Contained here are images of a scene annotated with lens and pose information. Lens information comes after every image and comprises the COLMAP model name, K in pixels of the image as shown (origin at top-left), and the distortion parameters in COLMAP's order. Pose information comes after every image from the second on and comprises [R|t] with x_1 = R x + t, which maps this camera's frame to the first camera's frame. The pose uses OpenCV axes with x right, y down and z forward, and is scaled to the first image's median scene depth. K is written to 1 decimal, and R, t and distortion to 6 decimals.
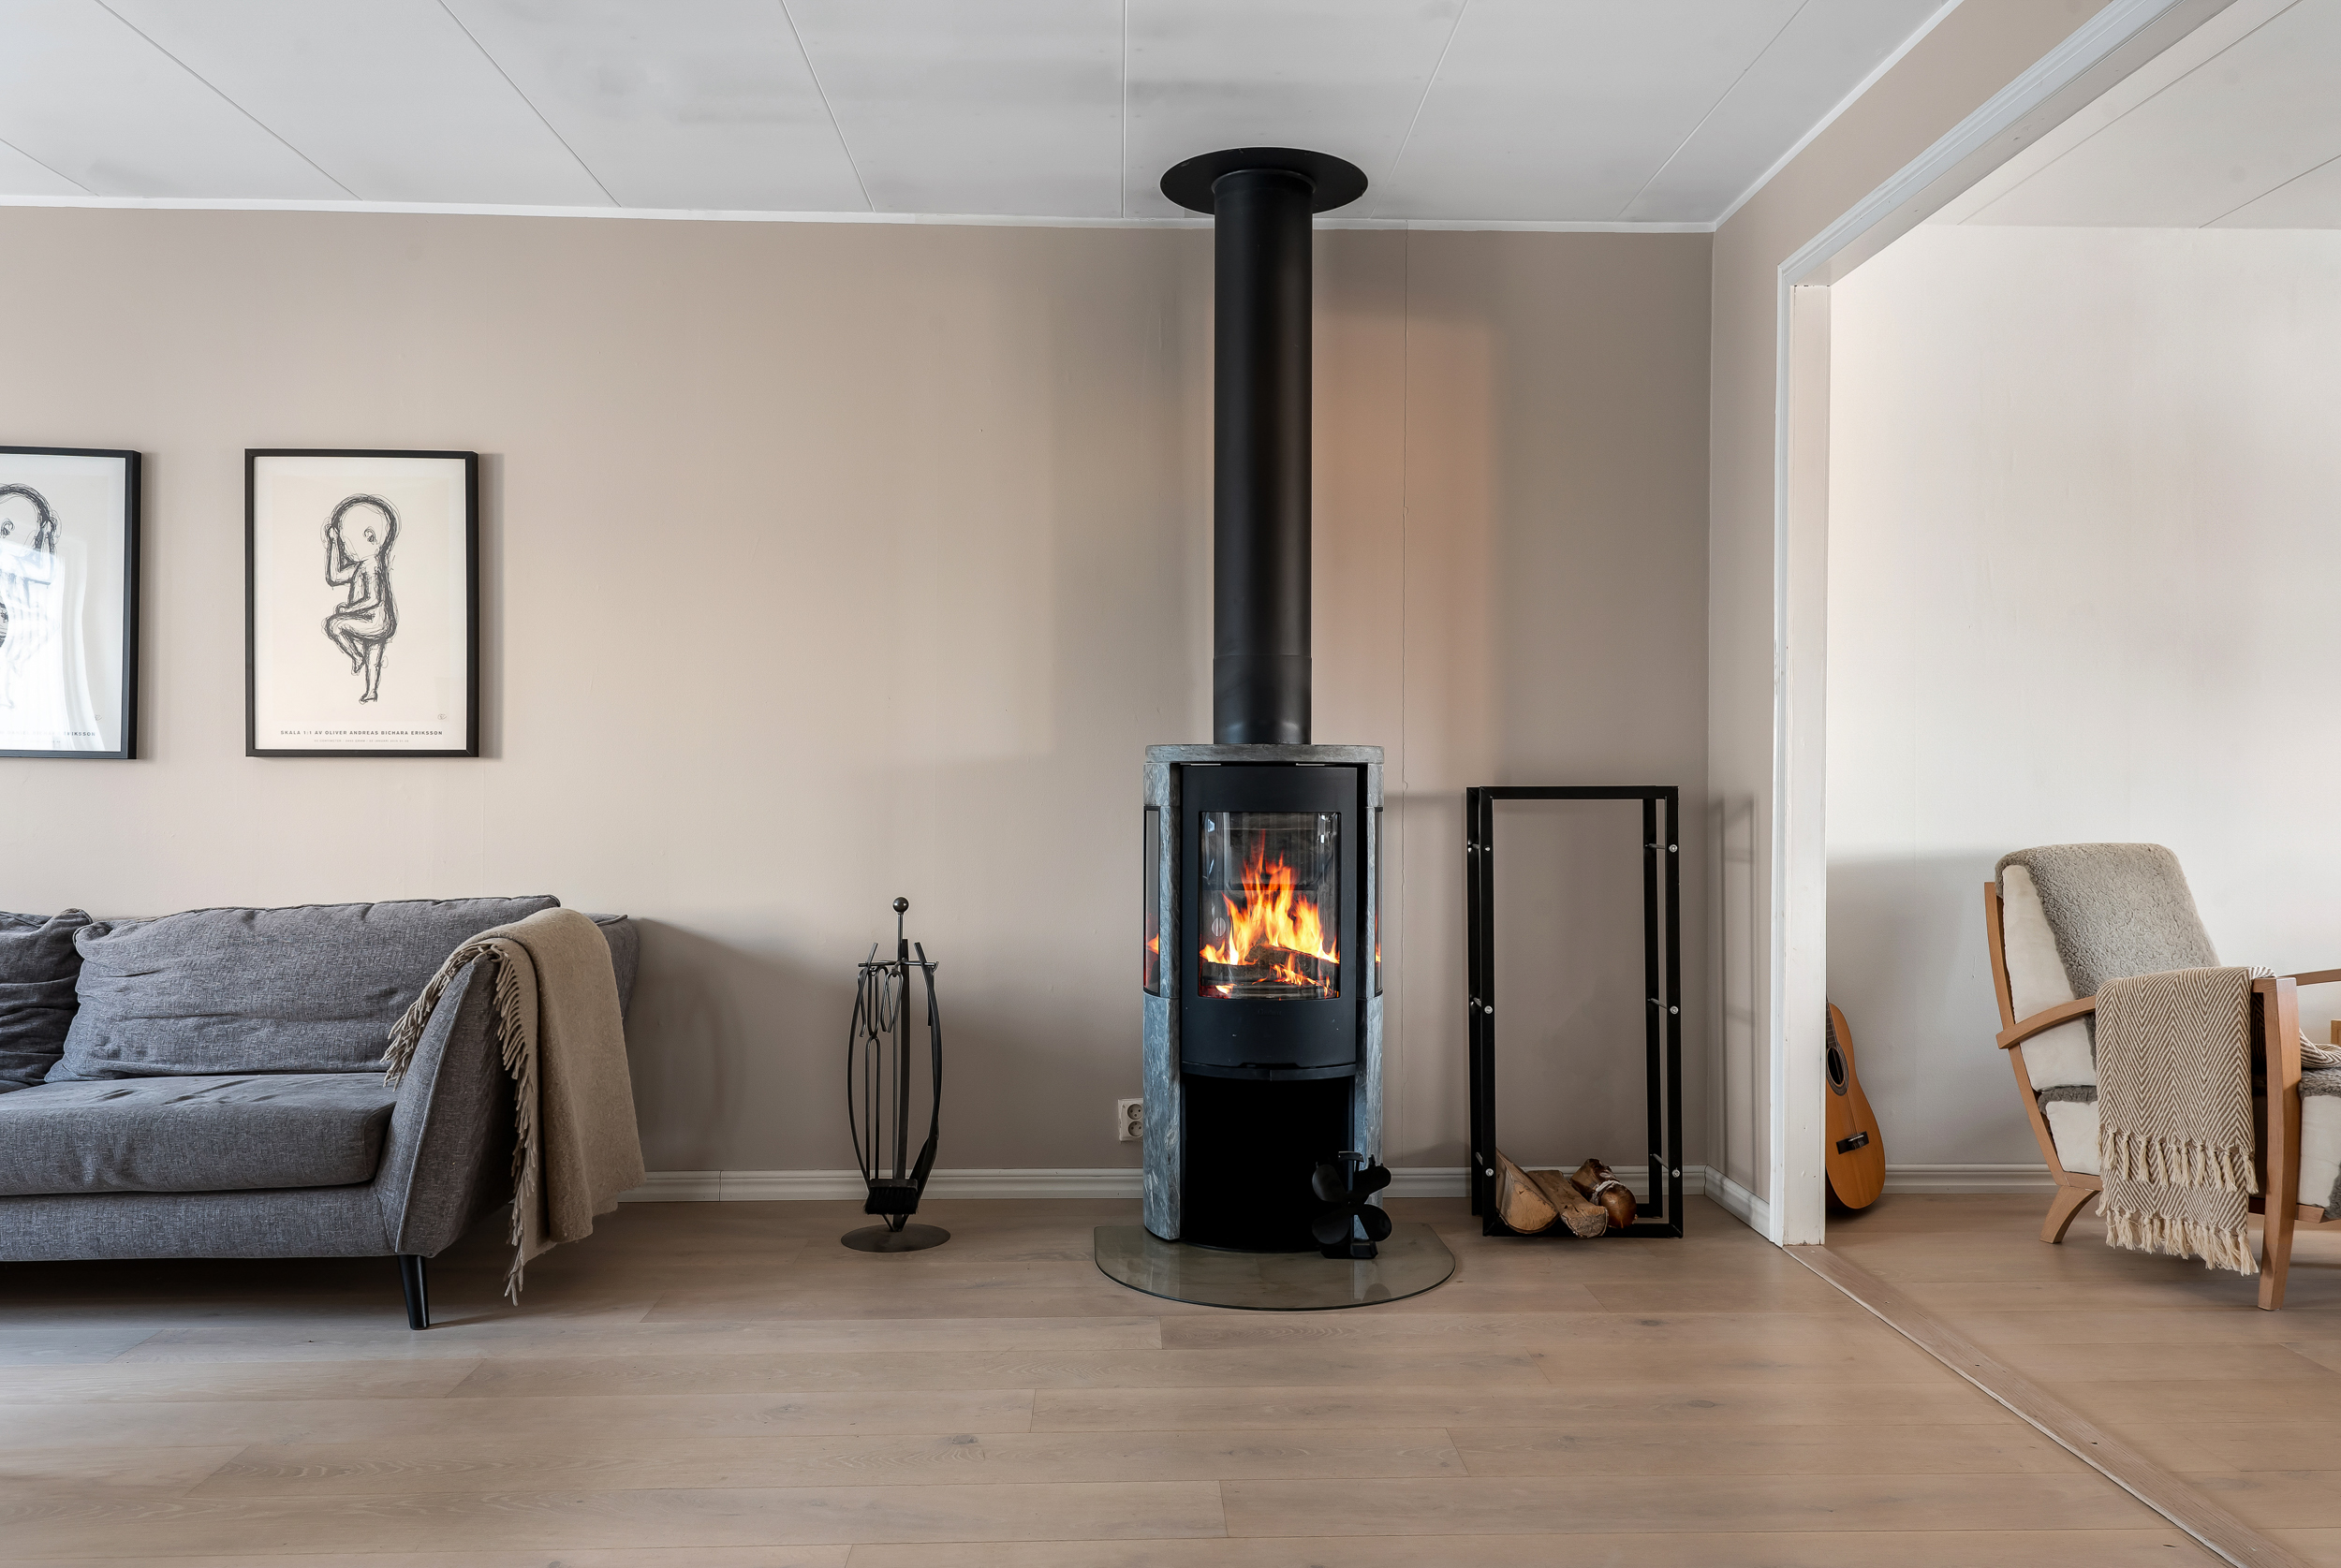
lens RADIAL K [[1679.6, 0, 1170.5], [0, 1679.6, 784.0], [0, 0, 1]] dist [0.010006, -0.000320]
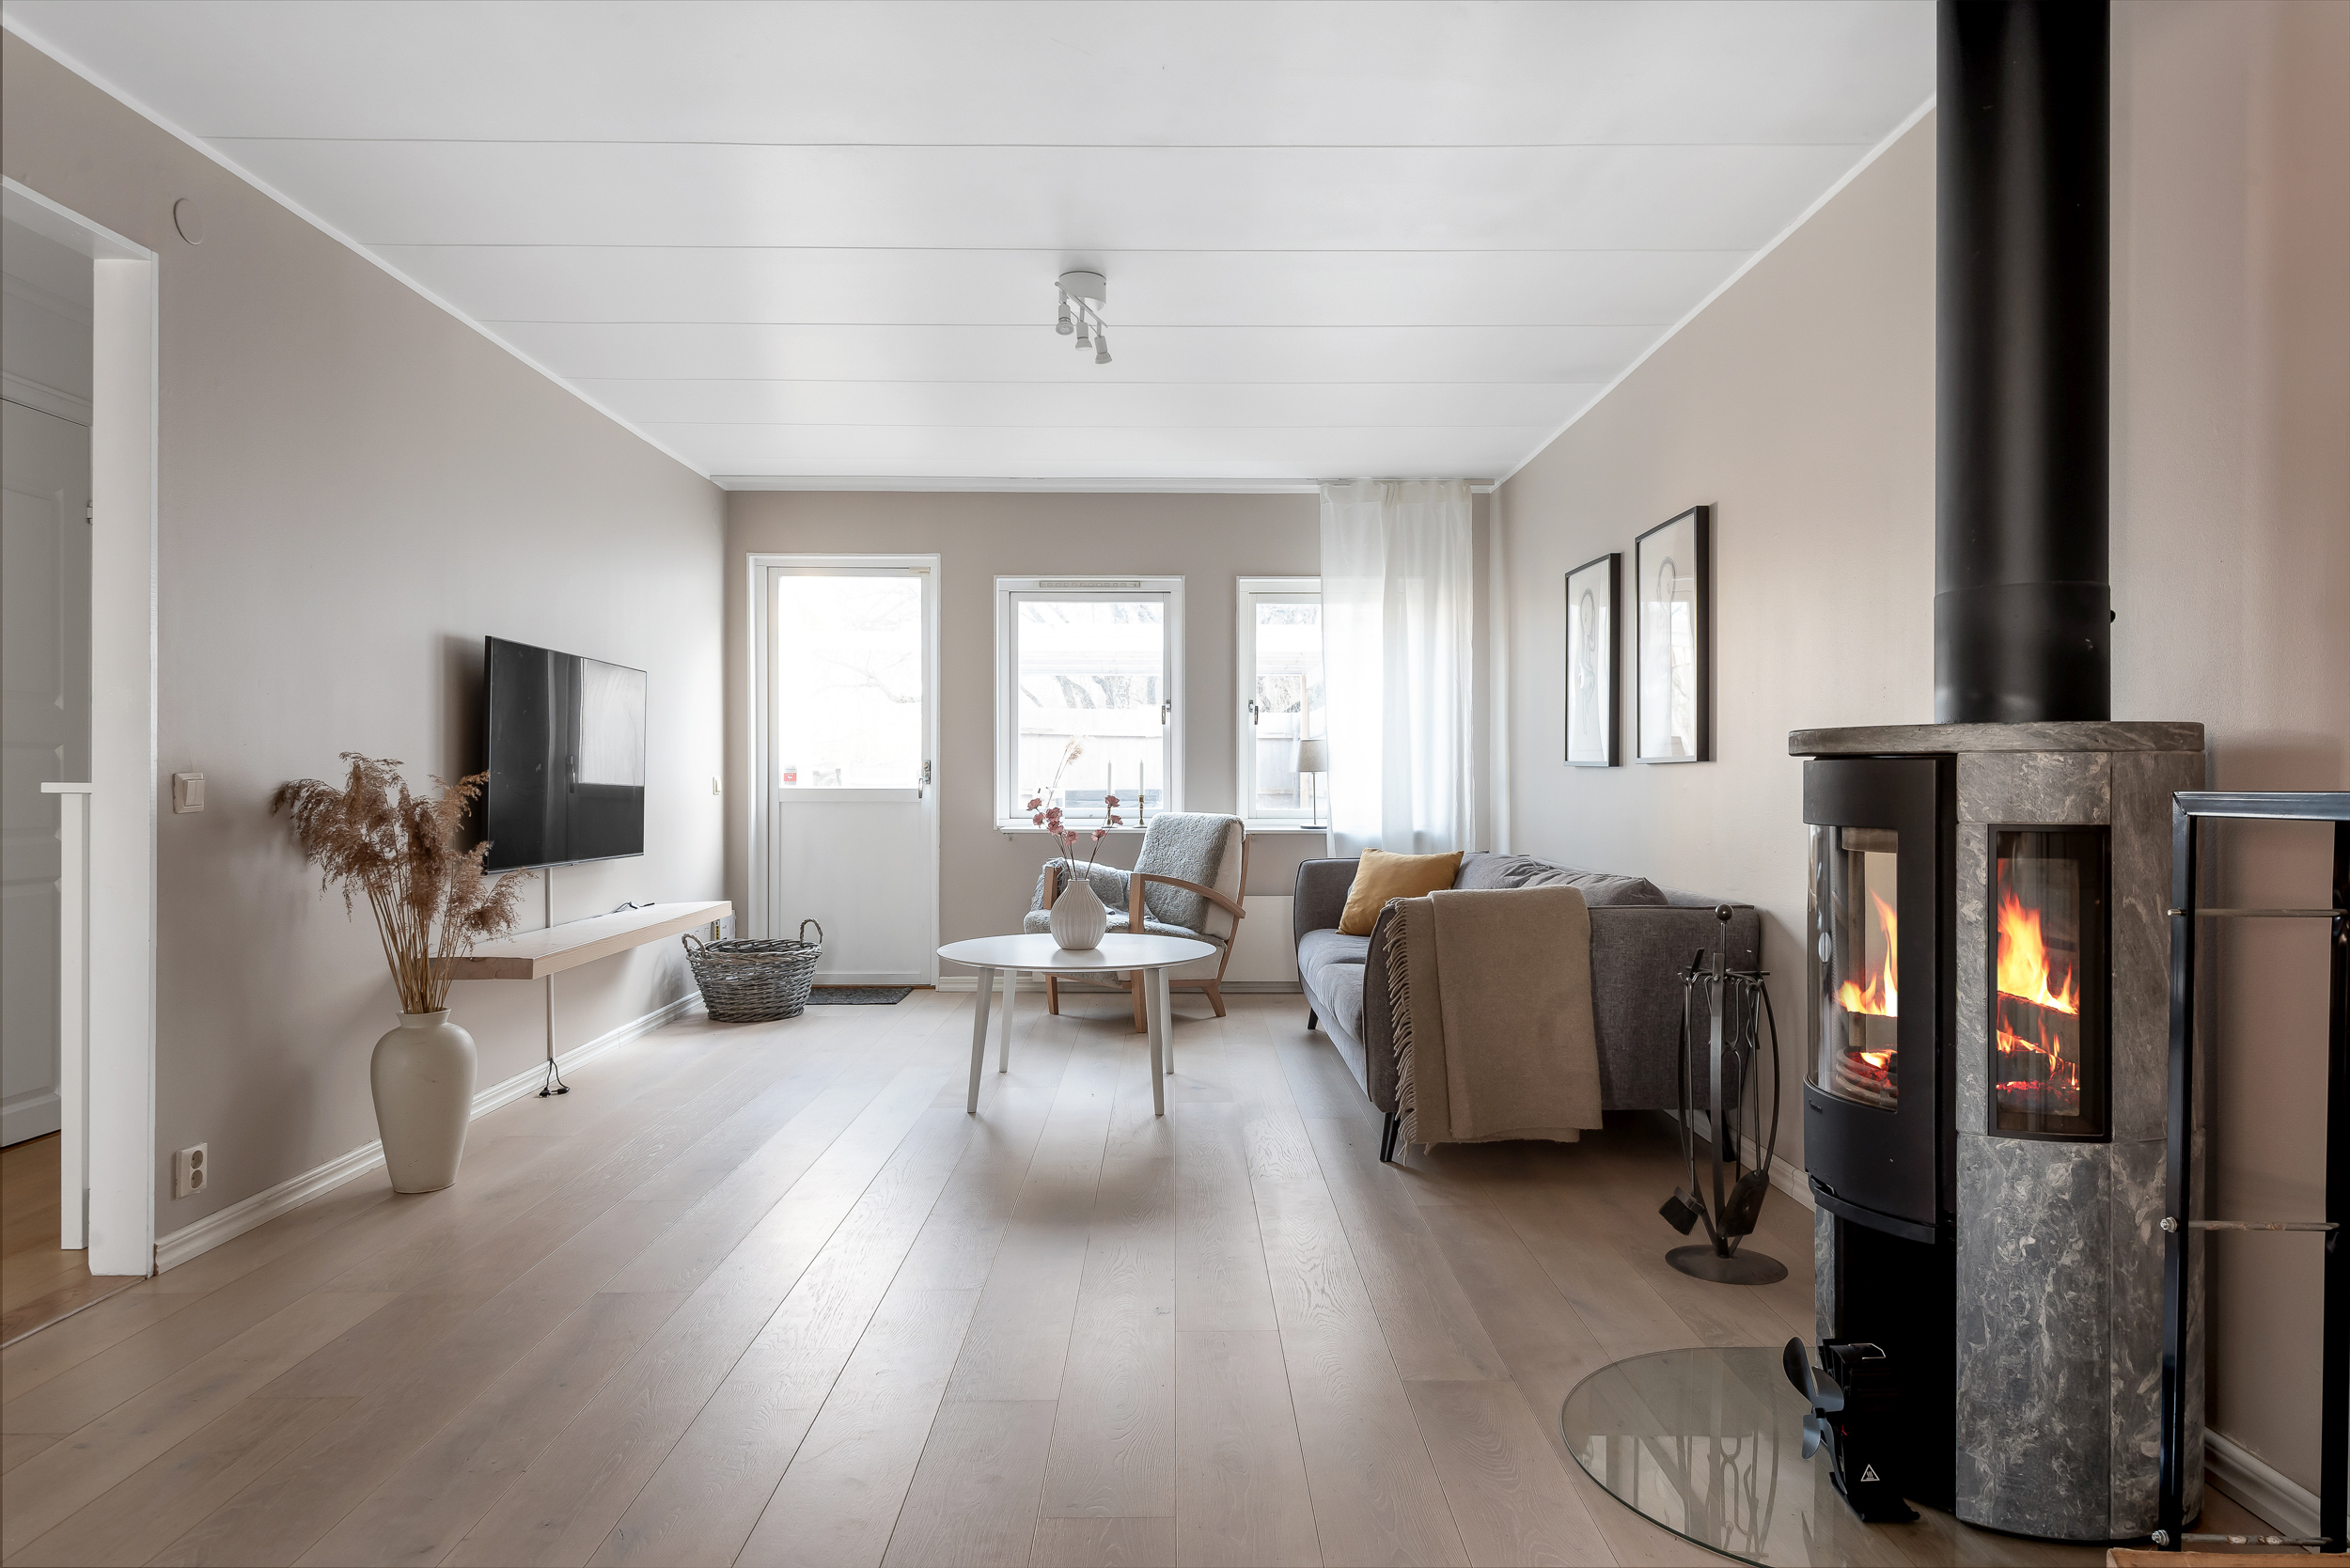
lens RADIAL K [[1403.2, 0, 1211.5], [0, 1403.2, 783.7], [0, 0, 1]] dist [0.042334, -0.033805]
pose [[-0.011990, 0.000080, -0.999928, 0.633866], [-0.001526, 0.999999, 0.000098, -0.000049], [0.999927, 0.001527, -0.011990, 0.719187]]
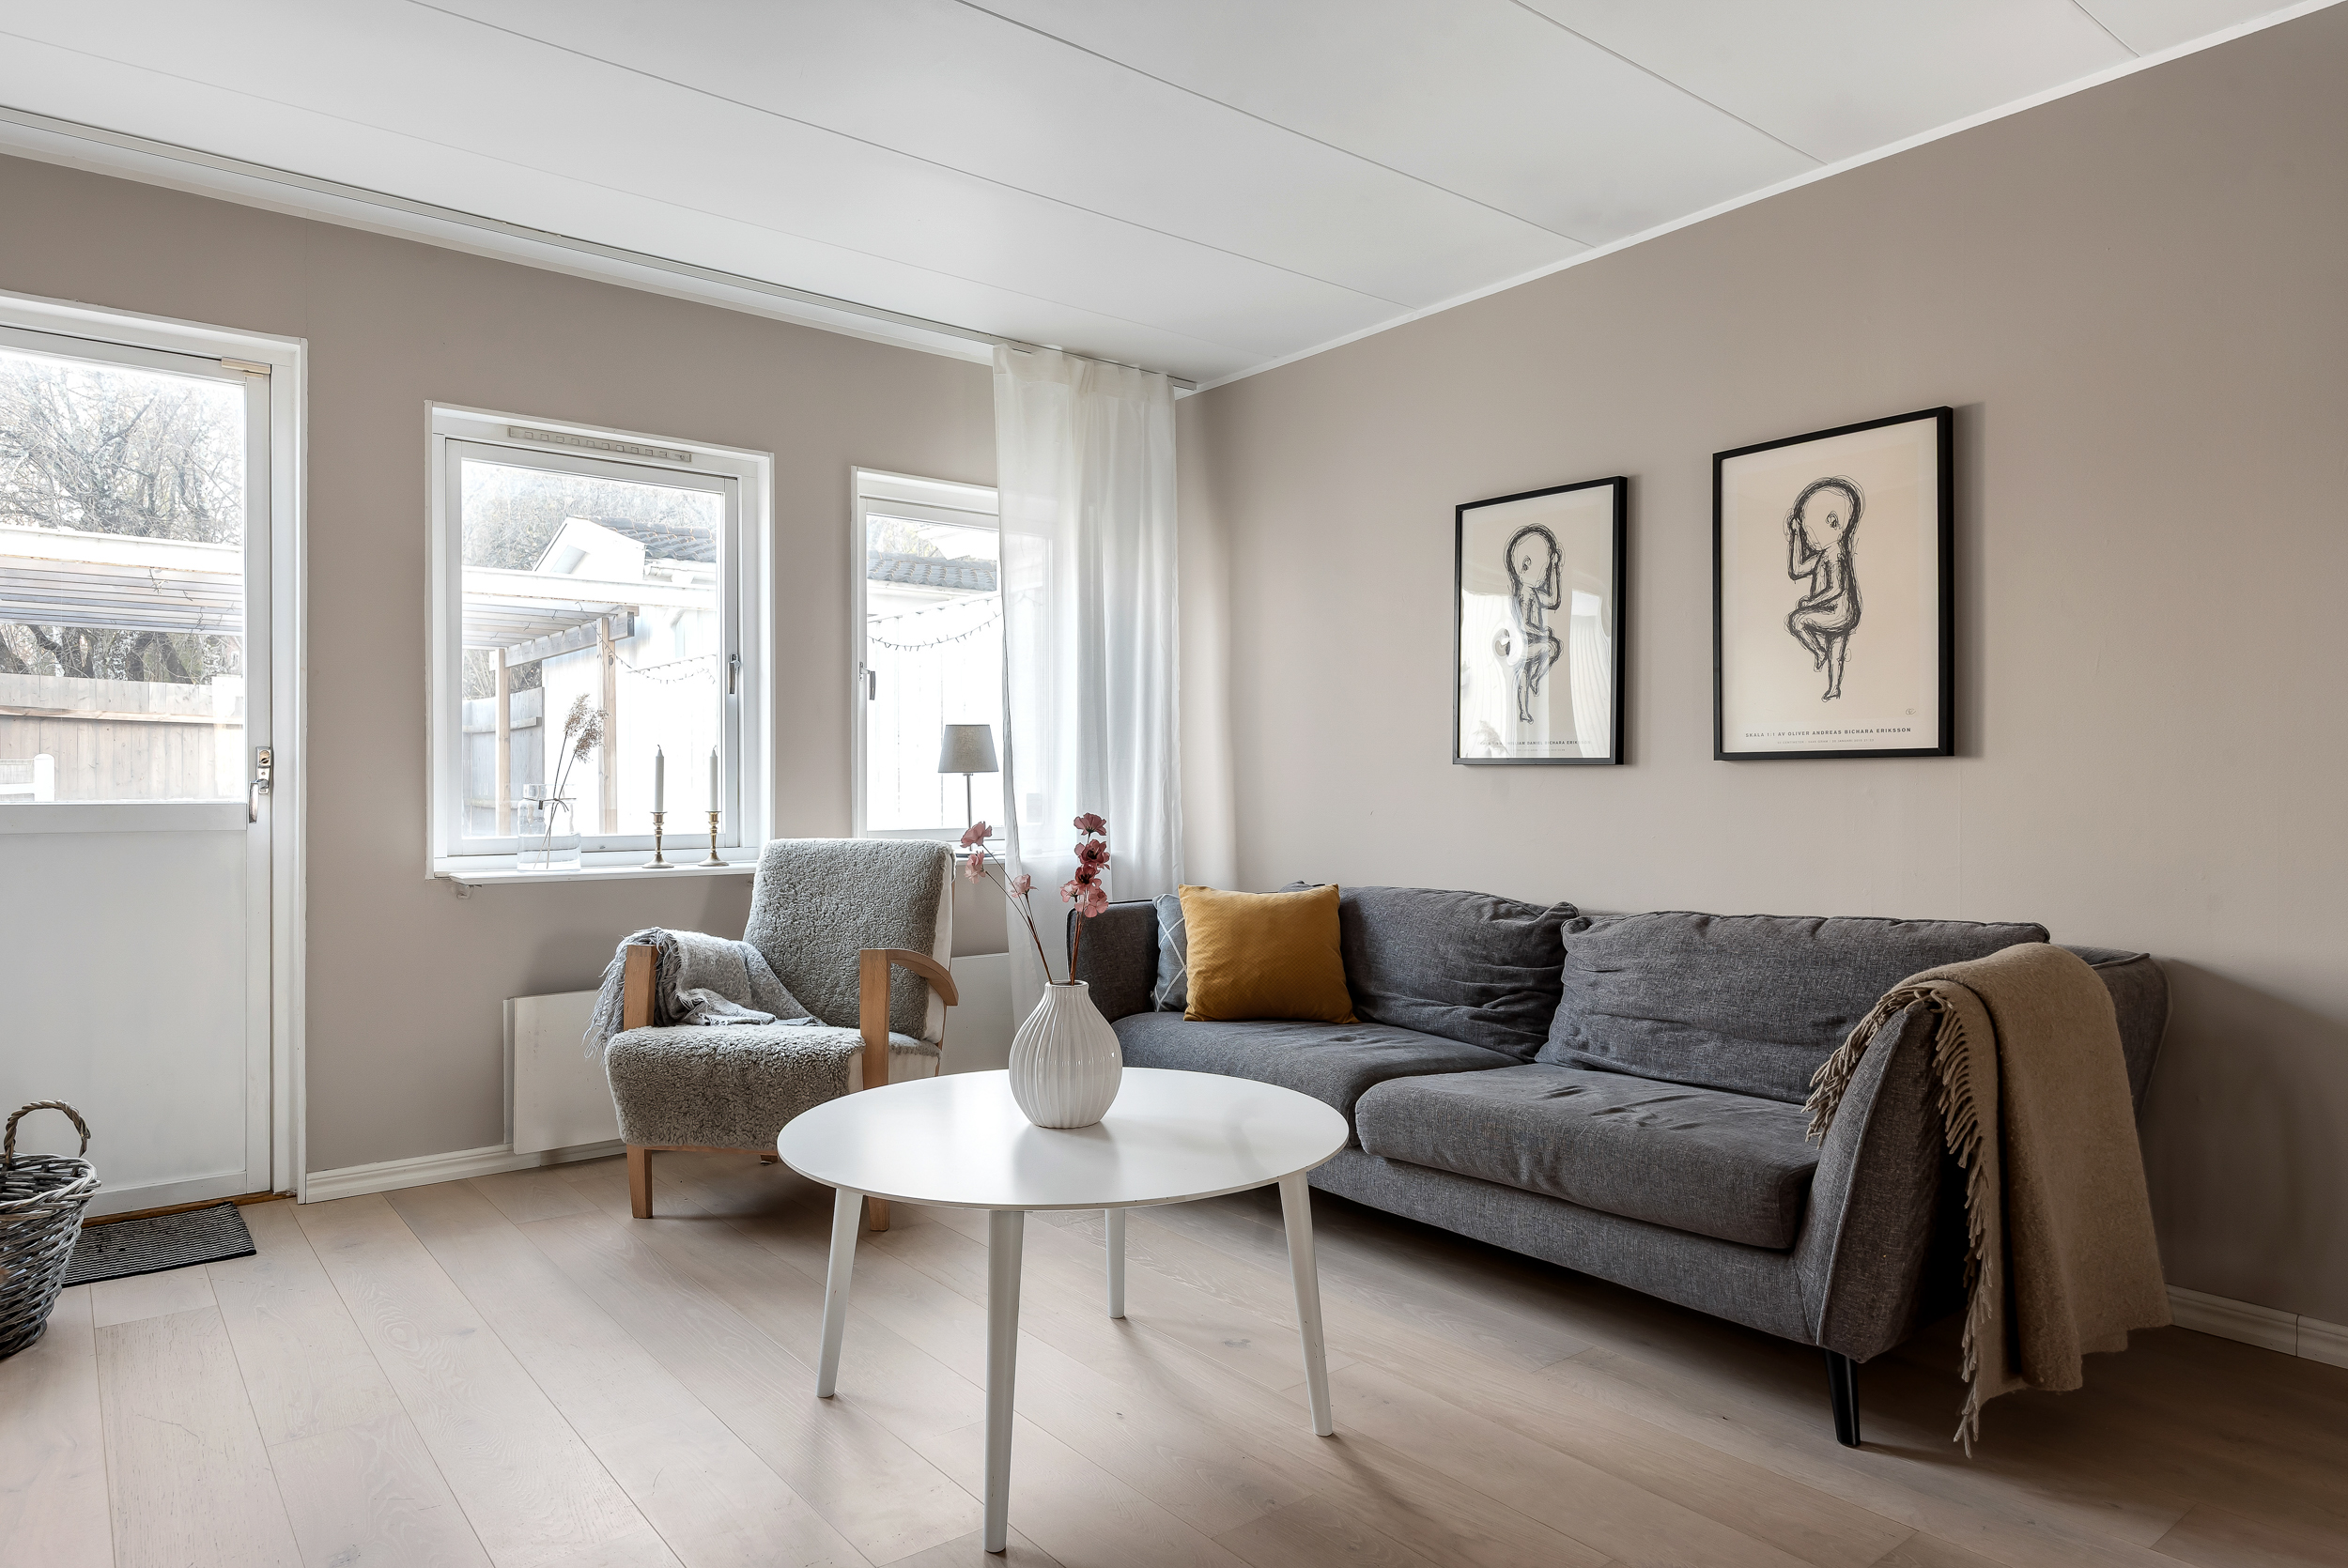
lens RADIAL K [[1401.8, 0, 1210.4], [0, 1401.8, 783.7], [0, 0, 1]] dist [0.042334, -0.033805]
pose [[0.600117, -0.004478, -0.799899, -0.061152], [0.003498, 0.999989, -0.002974, -0.000877], [0.799904, -0.001013, 0.600127, 0.273546]]
